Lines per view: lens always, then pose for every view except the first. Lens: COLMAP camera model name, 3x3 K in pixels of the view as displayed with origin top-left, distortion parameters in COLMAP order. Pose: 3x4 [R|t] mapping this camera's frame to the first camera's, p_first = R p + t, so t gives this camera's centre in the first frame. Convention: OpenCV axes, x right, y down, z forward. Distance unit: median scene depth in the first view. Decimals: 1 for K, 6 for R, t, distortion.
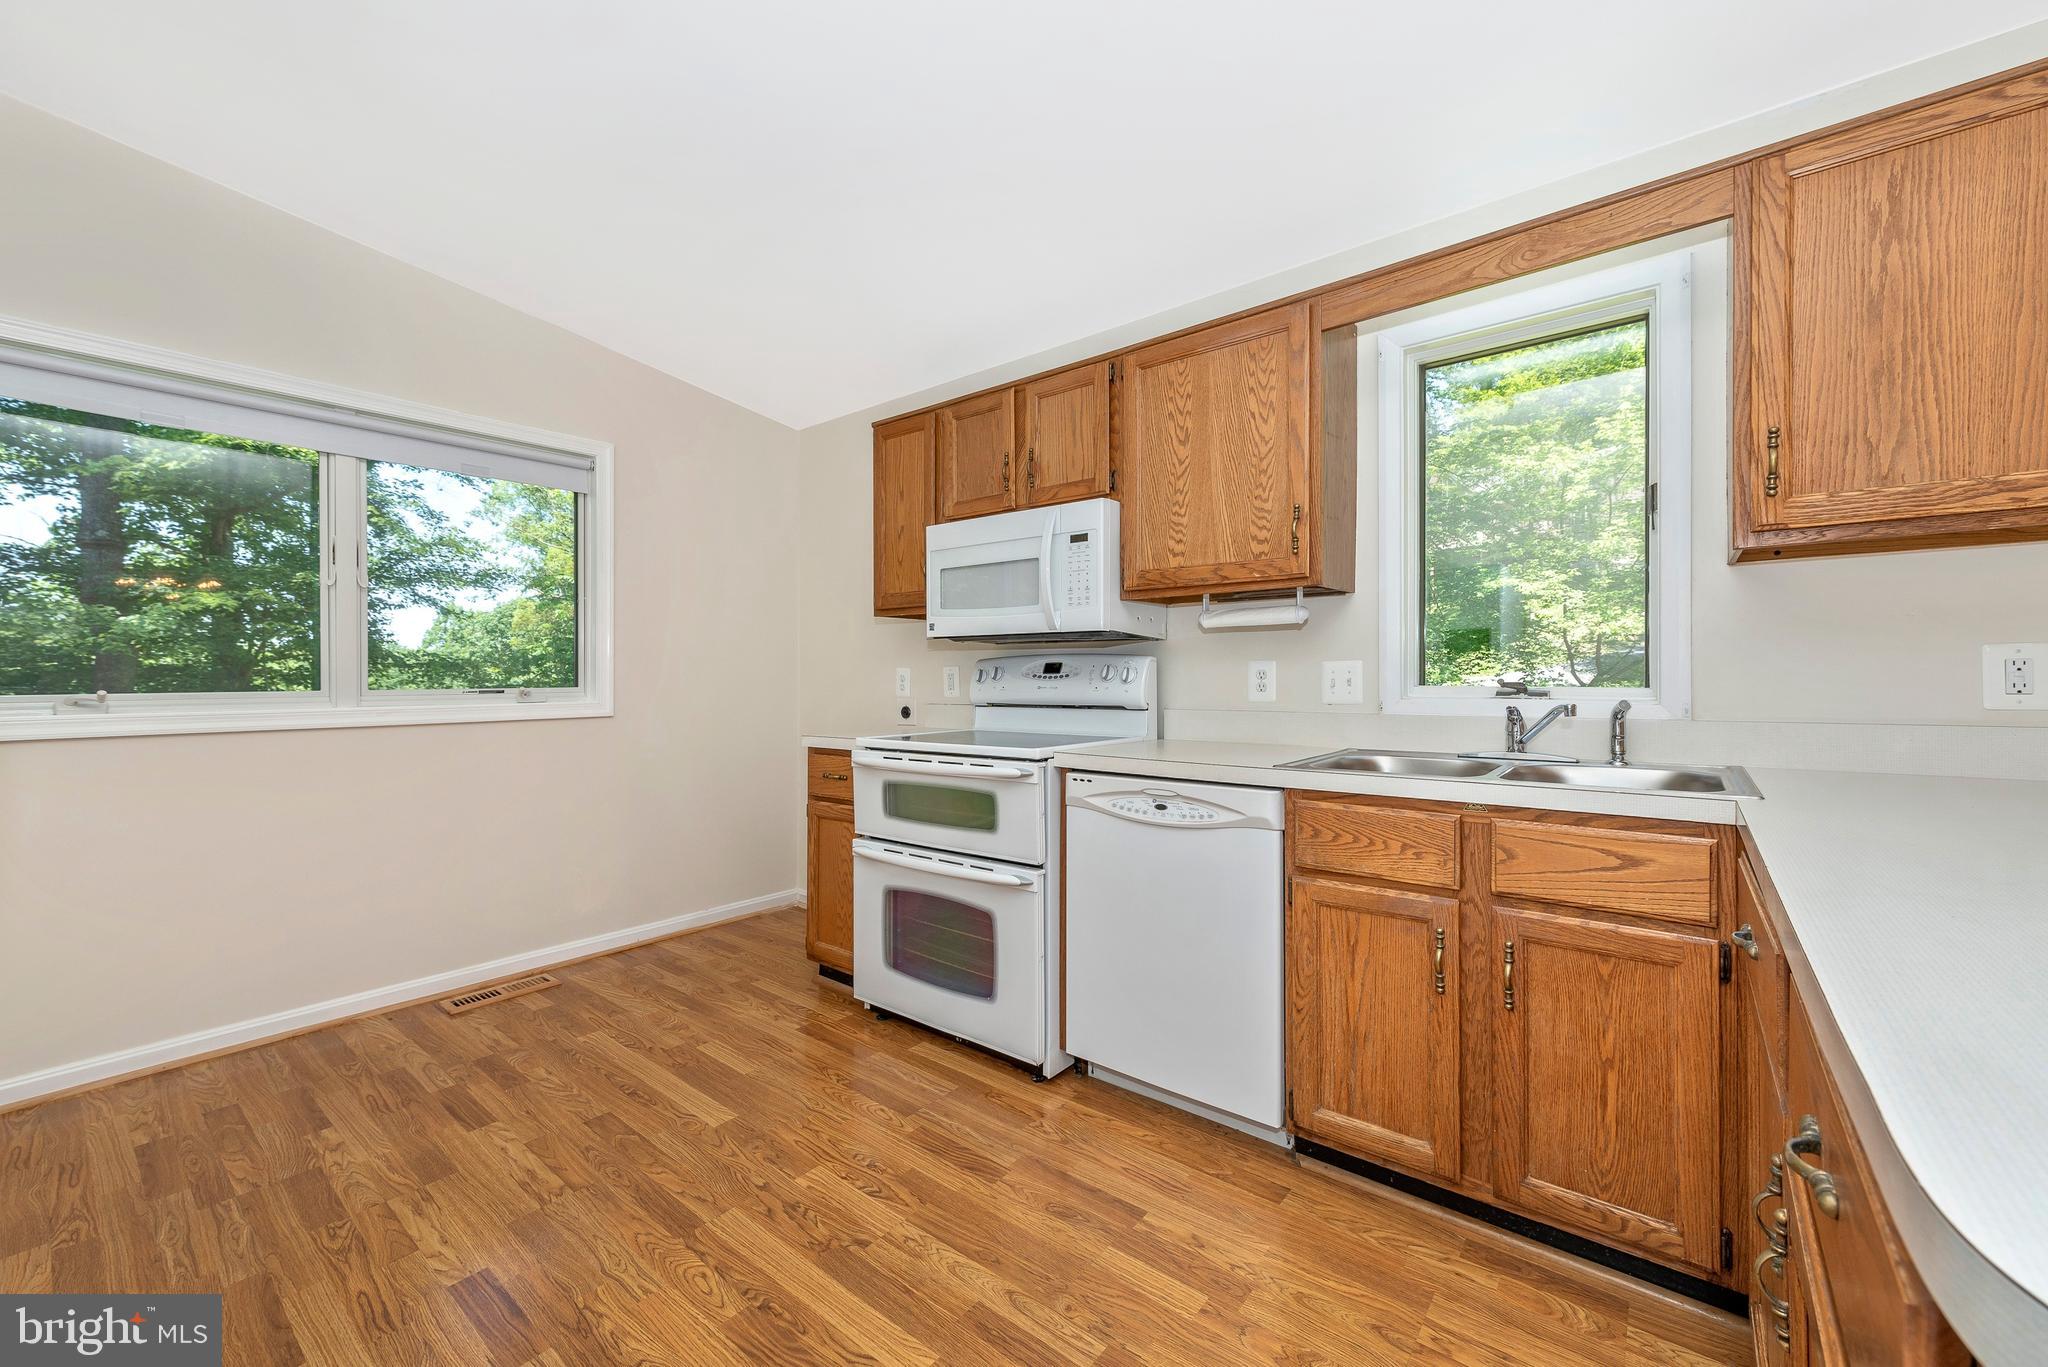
lens RADIAL K [[816.6, 0, 1022.1], [0, 816.6, 668.6], [0, 0, 1]] dist [0.009906, -0.000555]
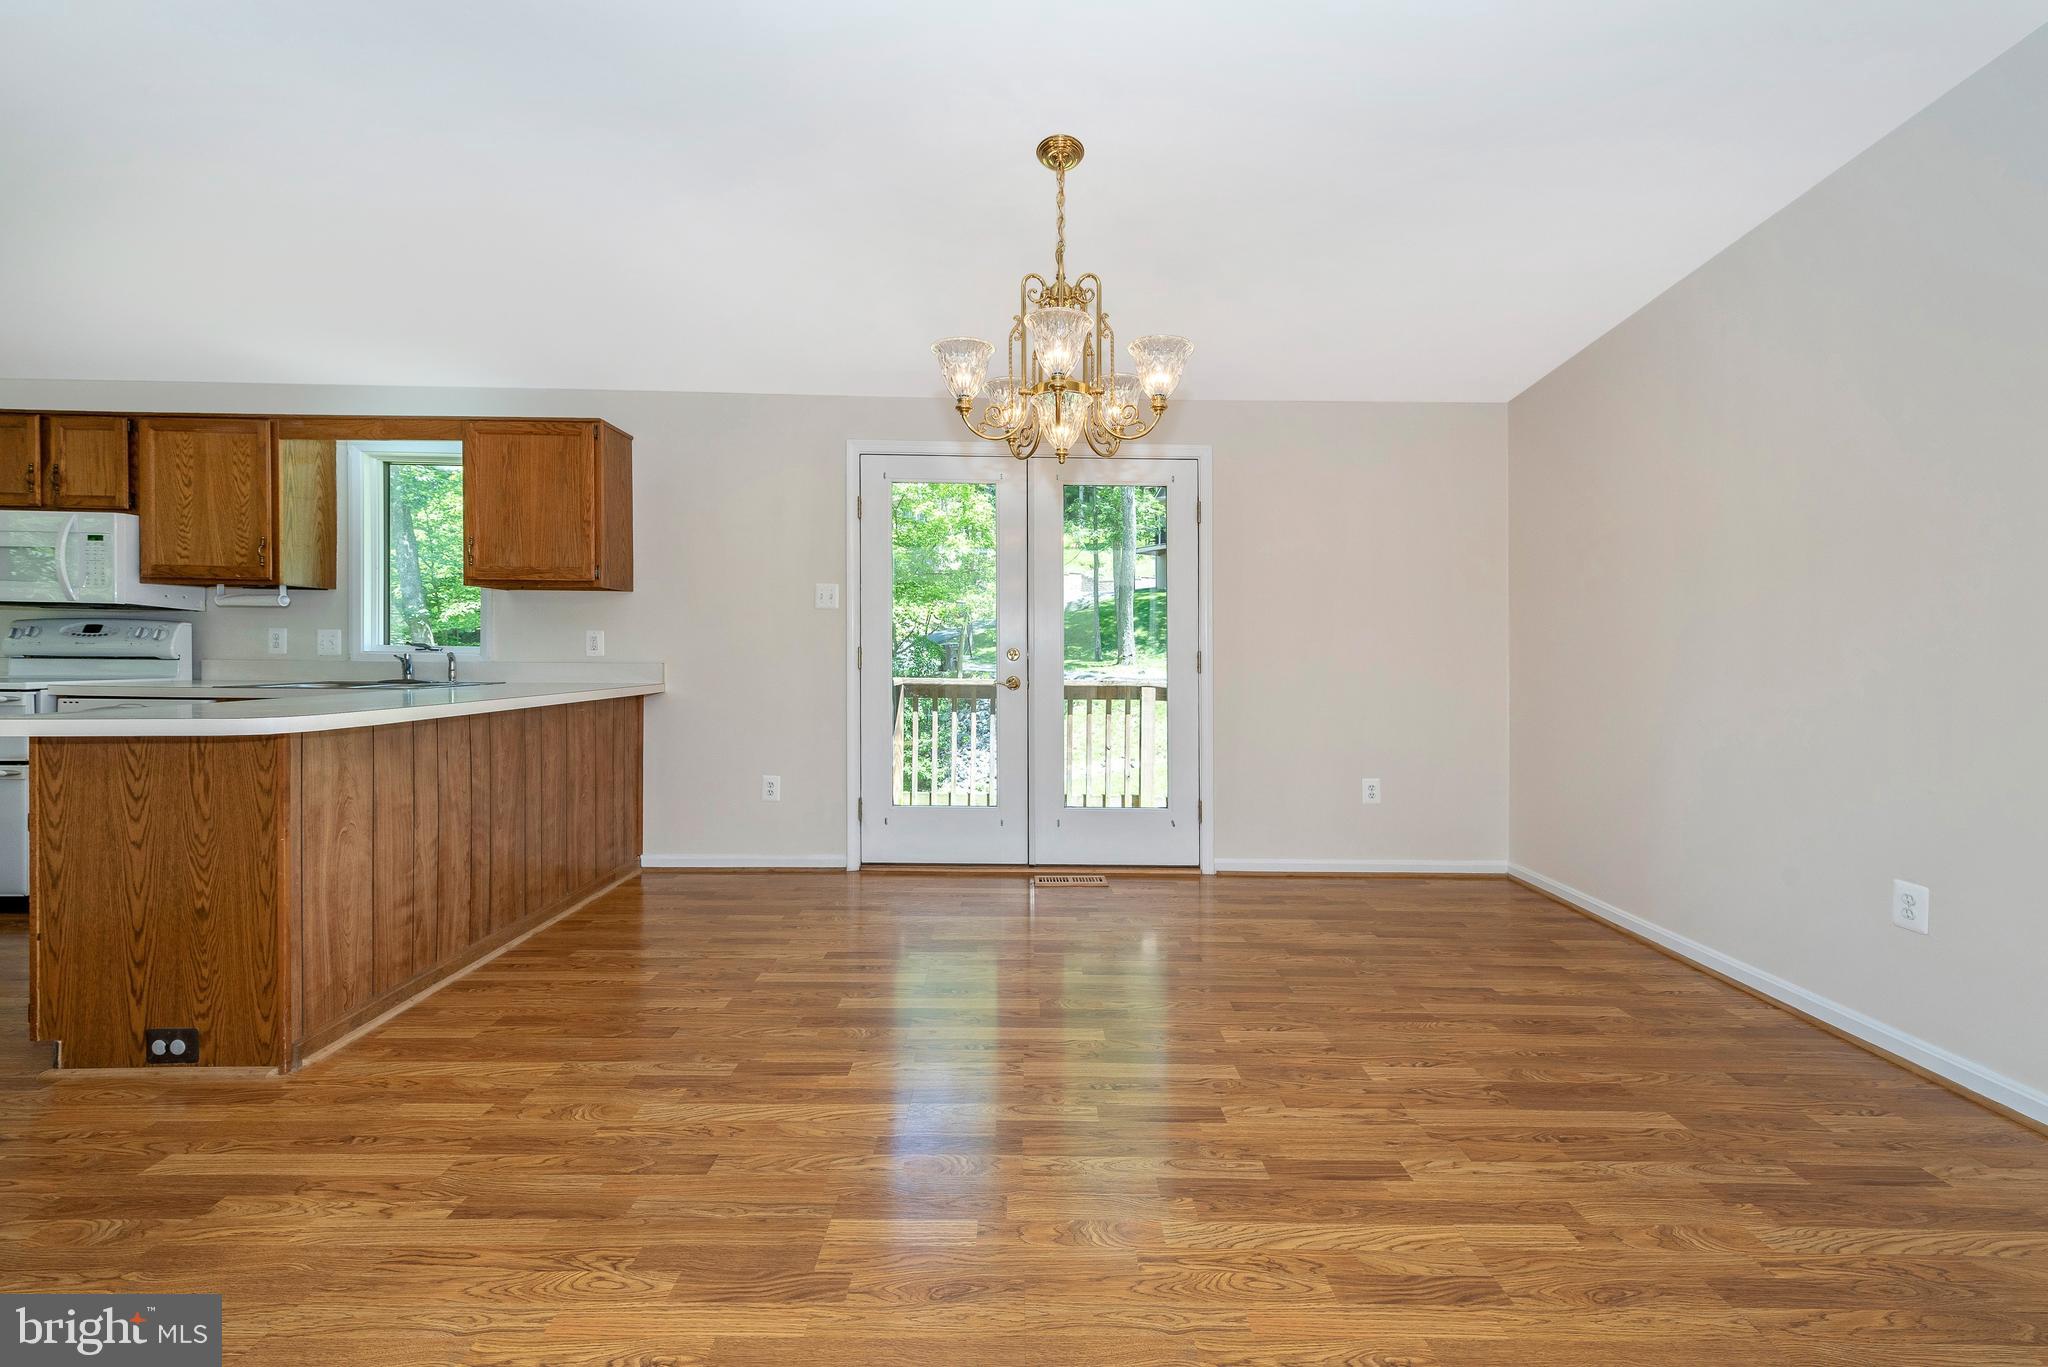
lens RADIAL K [[799.5, 0, 1042.7], [0, 799.5, 649.2], [0, 0, 1]] dist [0.012904, -0.003347]
pose [[0.756670, 0.013312, 0.653662, 0.421170], [-0.023424, 0.999703, 0.006756, -0.013259], [-0.653377, -0.020423, 0.756757, -1.215556]]
